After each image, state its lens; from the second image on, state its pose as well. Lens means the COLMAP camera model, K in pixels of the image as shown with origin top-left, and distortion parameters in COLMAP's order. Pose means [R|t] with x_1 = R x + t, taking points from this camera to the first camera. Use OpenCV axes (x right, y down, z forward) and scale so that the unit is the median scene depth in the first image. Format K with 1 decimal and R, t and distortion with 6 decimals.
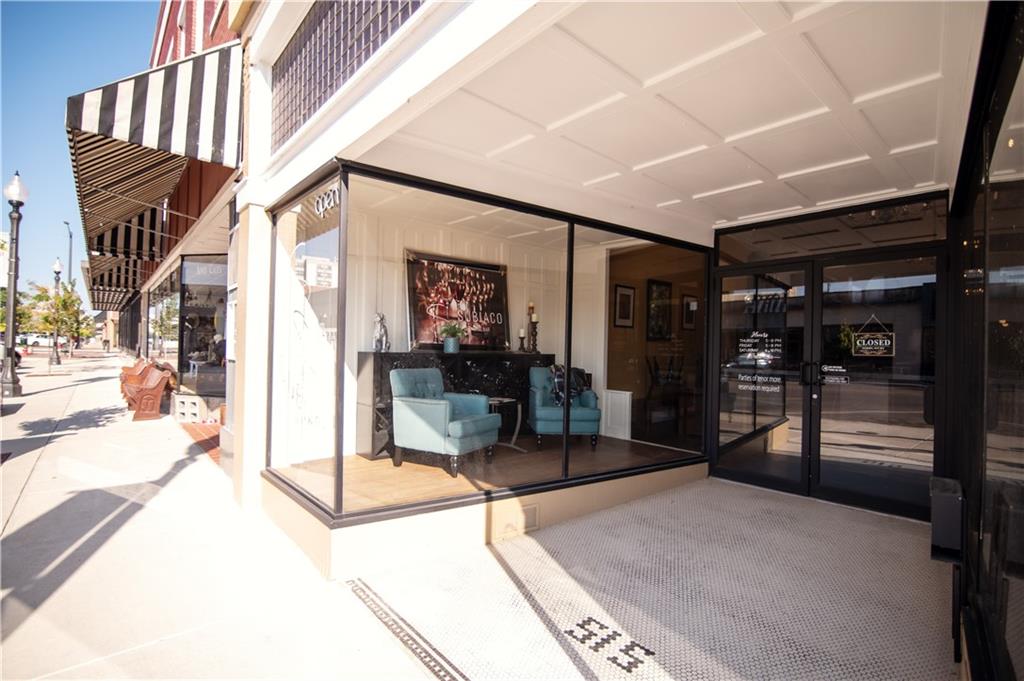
lens RADIAL K [[474.1, 0, 511.4], [0, 474.1, 344.0], [0, 0, 1]] dist [-0.019946, 0.000919]
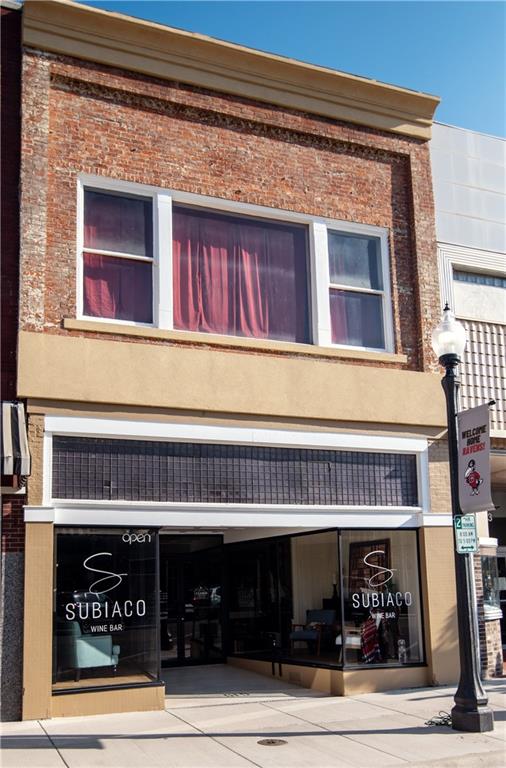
lens RADIAL K [[723.9, 0, 233.0], [0, 723.9, 480.3], [0, 0, 1]] dist [0.004367, -0.007025]
pose [[0.339319, 0.105701, 0.934714, -2.034289], [0.025562, 0.992264, -0.121488, -0.092872], [-0.940324, 0.065116, 0.333992, -0.314960]]
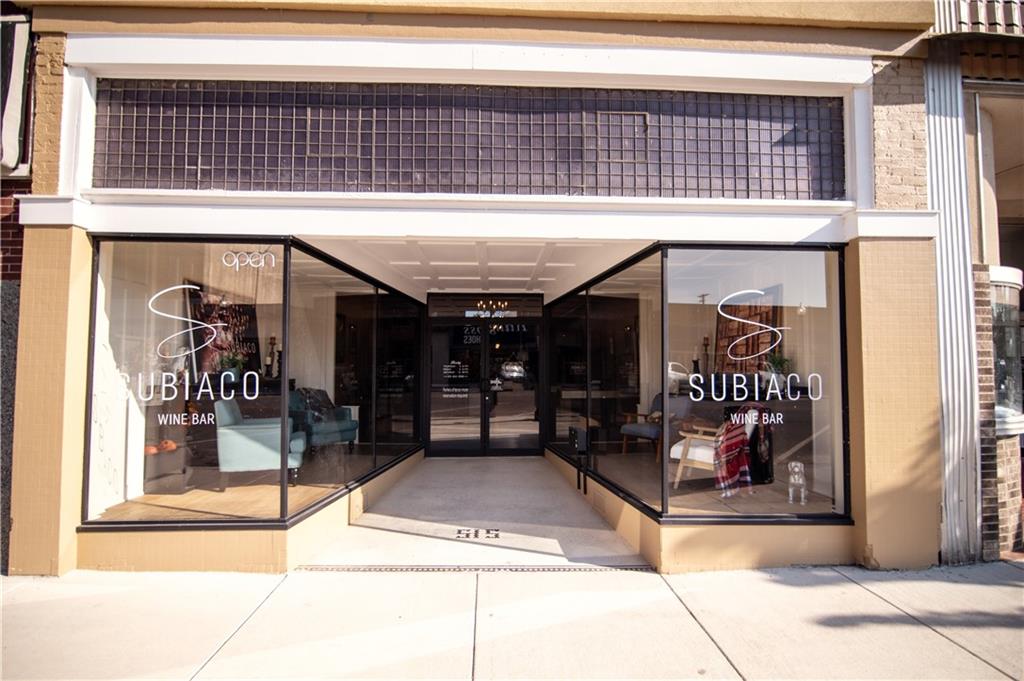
lens RADIAL K [[468.4, 0, 508.5], [0, 468.4, 344.1], [0, 0, 1]] dist [-0.021237, 0.001887]
pose [[0.633066, 0.017271, 0.773905, -0.534635], [0.004880, 0.999642, -0.026301, -0.035710], [-0.774082, 0.020427, 0.632756, -0.136476]]
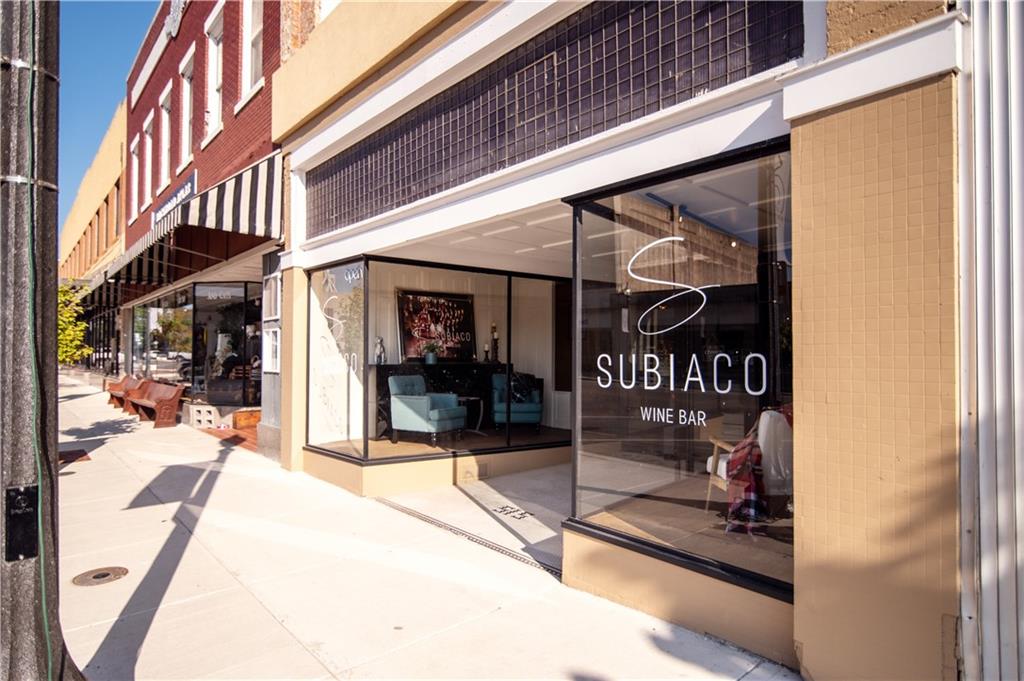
lens RADIAL K [[566.5, 0, 510.0], [0, 566.5, 343.8], [0, 0, 1]] dist [-0.013687, 0.001503]
pose [[0.999811, -0.017082, 0.009241, 0.082833], [0.017211, 0.999752, -0.014115, -0.012215], [-0.008997, 0.014271, 0.999858, -0.605007]]
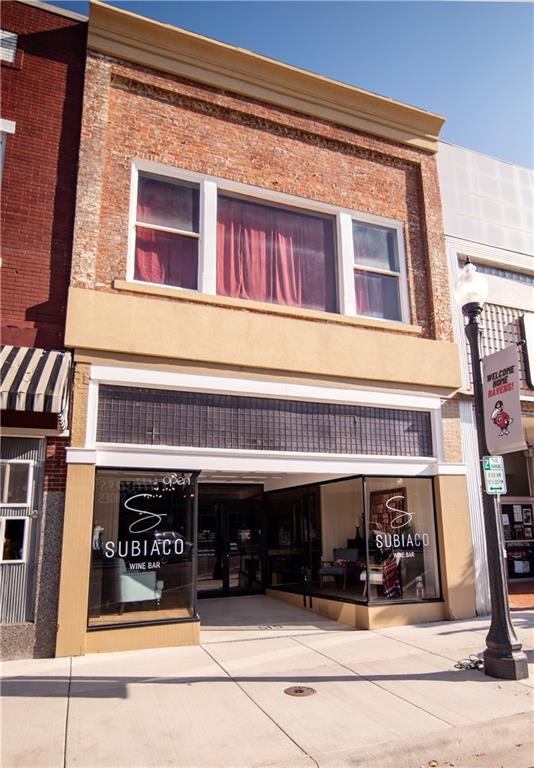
lens RADIAL K [[496.3, 0, 277.5], [0, 496.3, 428.7], [0, 0, 1]] dist [-0.010214, -0.001352]
pose [[0.345583, 0.160120, 0.924626, -1.522522], [0.018023, 0.984020, -0.177141, -0.070336], [-0.938215, 0.077881, 0.337175, -0.175968]]
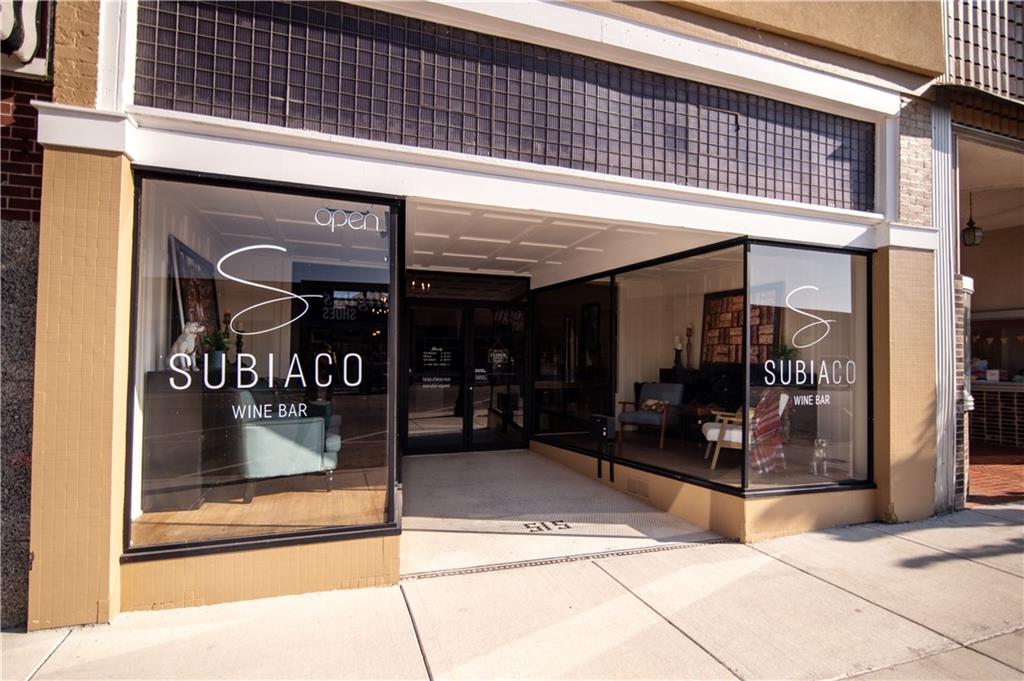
lens RADIAL K [[517.6, 0, 508.8], [0, 517.6, 344.6], [0, 0, 1]] dist [-0.016884, 0.000503]
pose [[0.381617, 0.009174, 0.924275, -0.767145], [-0.010194, 0.999932, -0.005716, -0.023988], [-0.924264, -0.007241, 0.381684, 0.171333]]
